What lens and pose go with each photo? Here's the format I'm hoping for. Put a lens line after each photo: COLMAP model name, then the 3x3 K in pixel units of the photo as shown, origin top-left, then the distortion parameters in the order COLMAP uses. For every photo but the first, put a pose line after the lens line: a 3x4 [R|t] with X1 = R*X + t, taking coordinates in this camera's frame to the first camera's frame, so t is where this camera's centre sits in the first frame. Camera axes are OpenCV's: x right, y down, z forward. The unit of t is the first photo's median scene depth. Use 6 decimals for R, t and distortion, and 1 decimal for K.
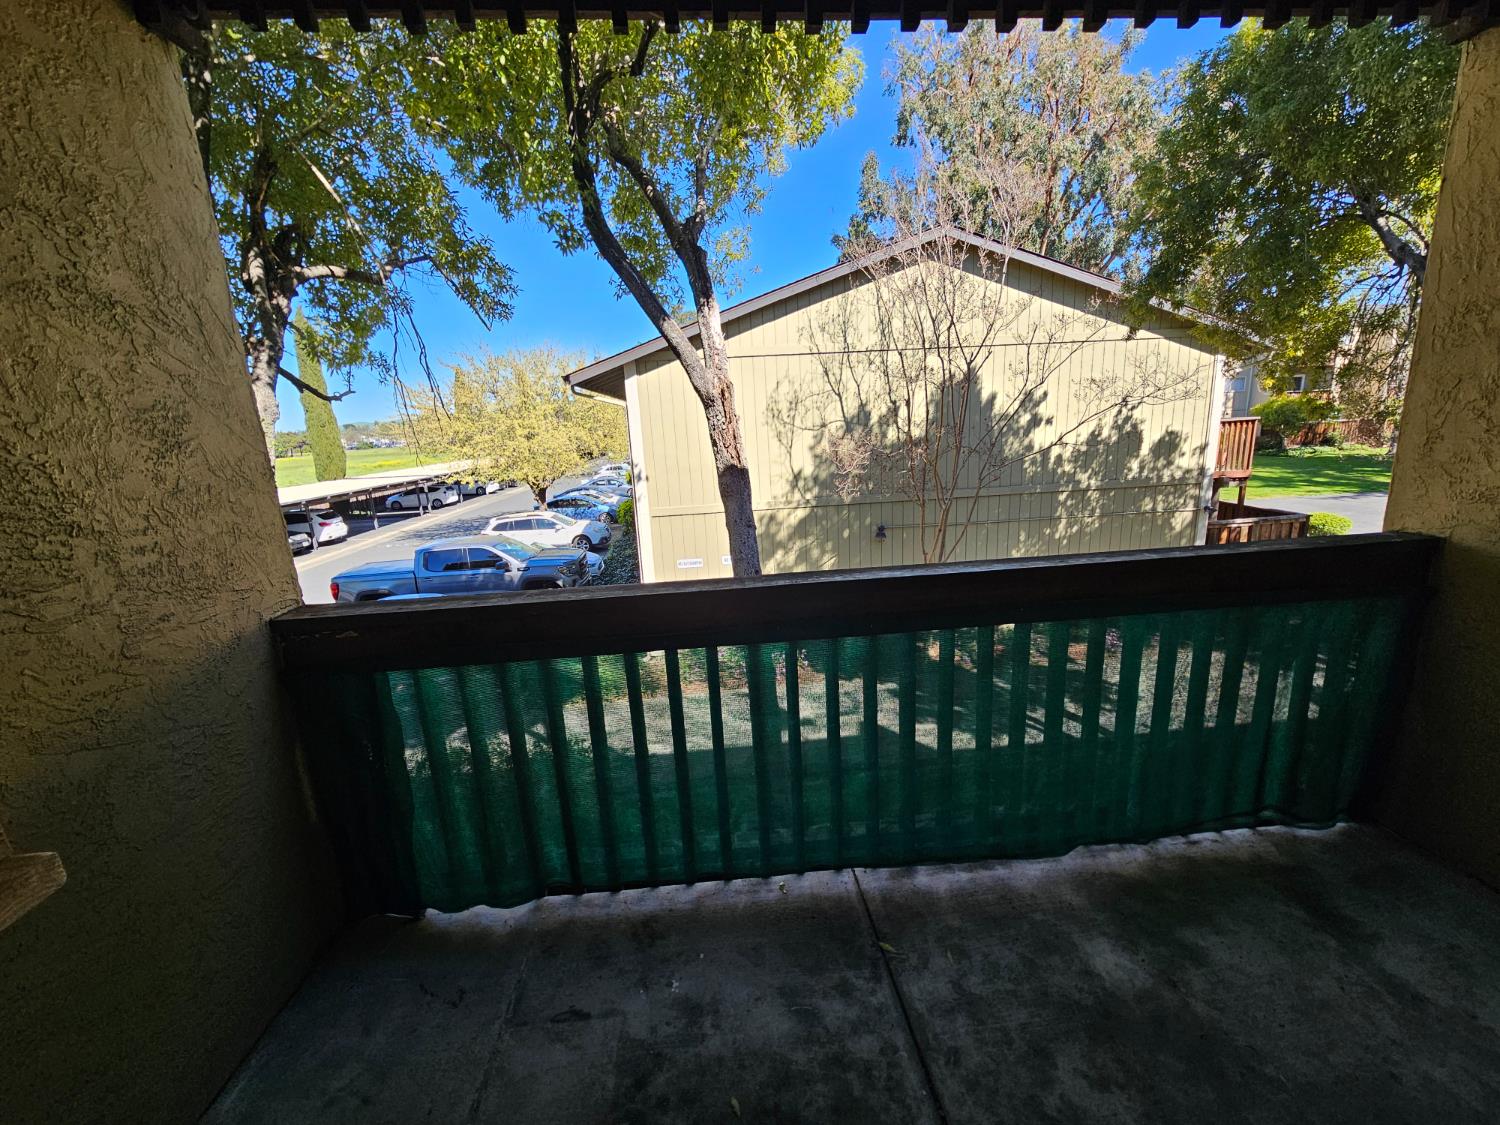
lens RADIAL K [[616.4, 0, 752.9], [0, 616.4, 559.6], [0, 0, 1]] dist [-0.009489, 0.003789]
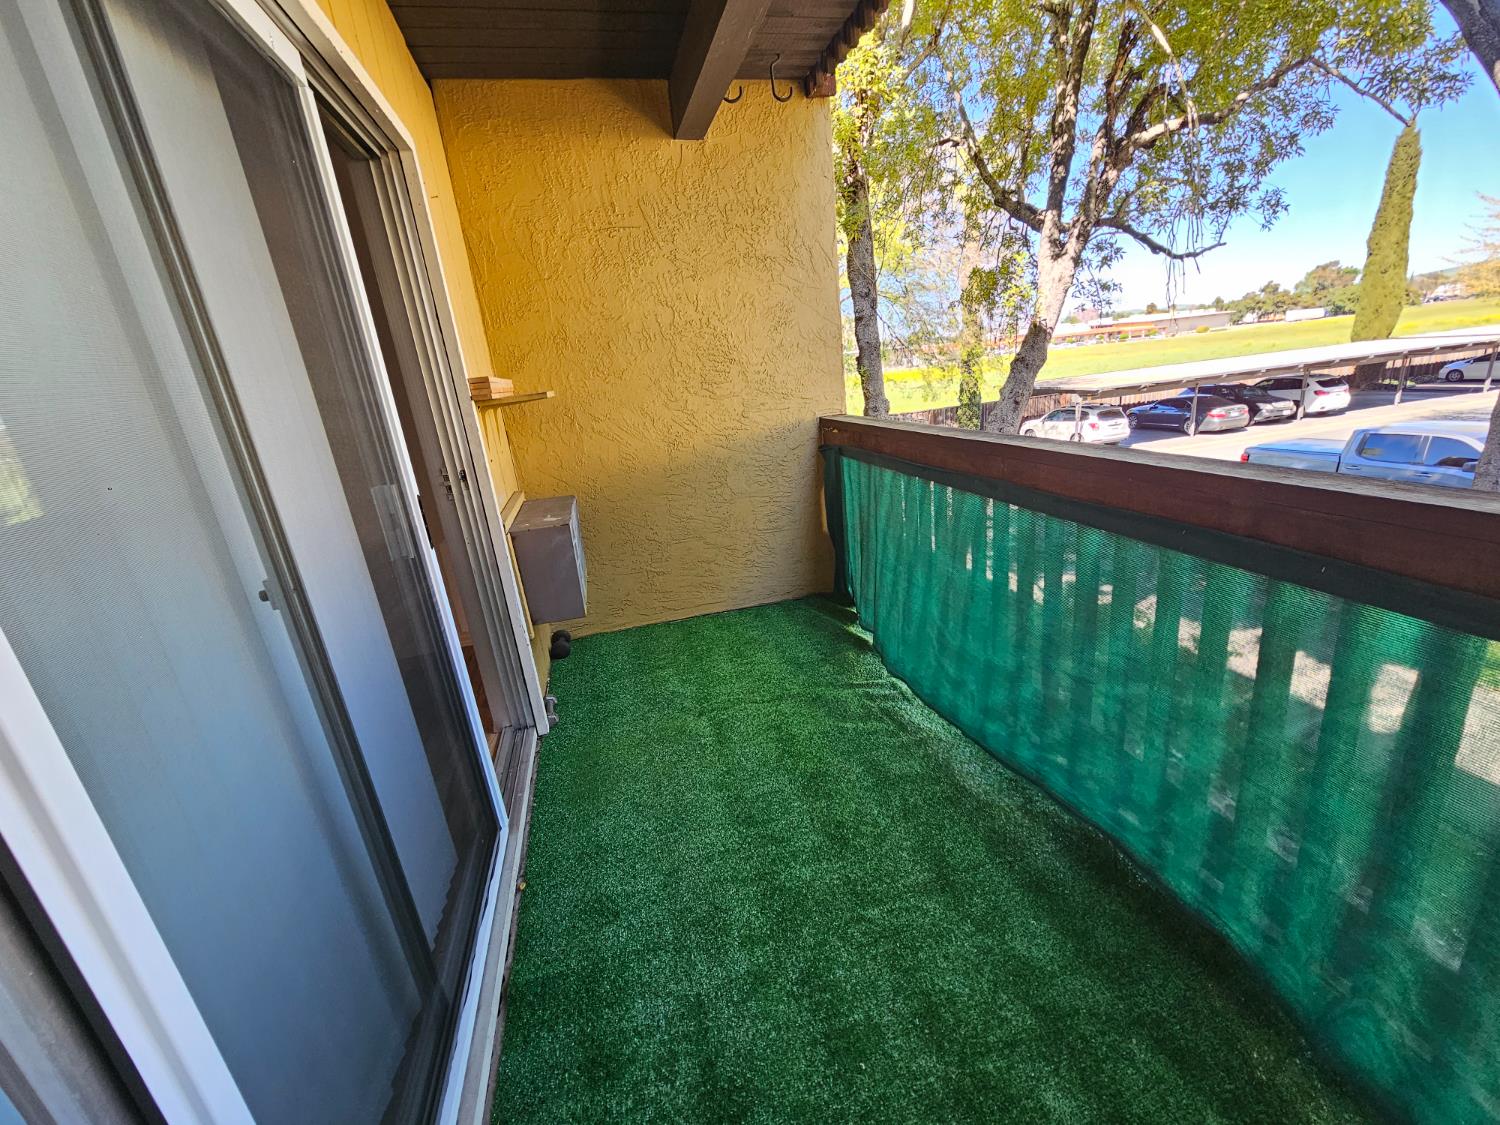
lens RADIAL K [[616.4, 0, 749.8], [0, 616.4, 564.0], [0, 0, 1]] dist [-0.009489, 0.003789]
pose [[0.171350, 0.337026, -0.925771, 0.299910], [-0.125432, 0.939485, 0.318802, -0.015627], [0.977193, 0.061495, 0.203254, 0.115241]]
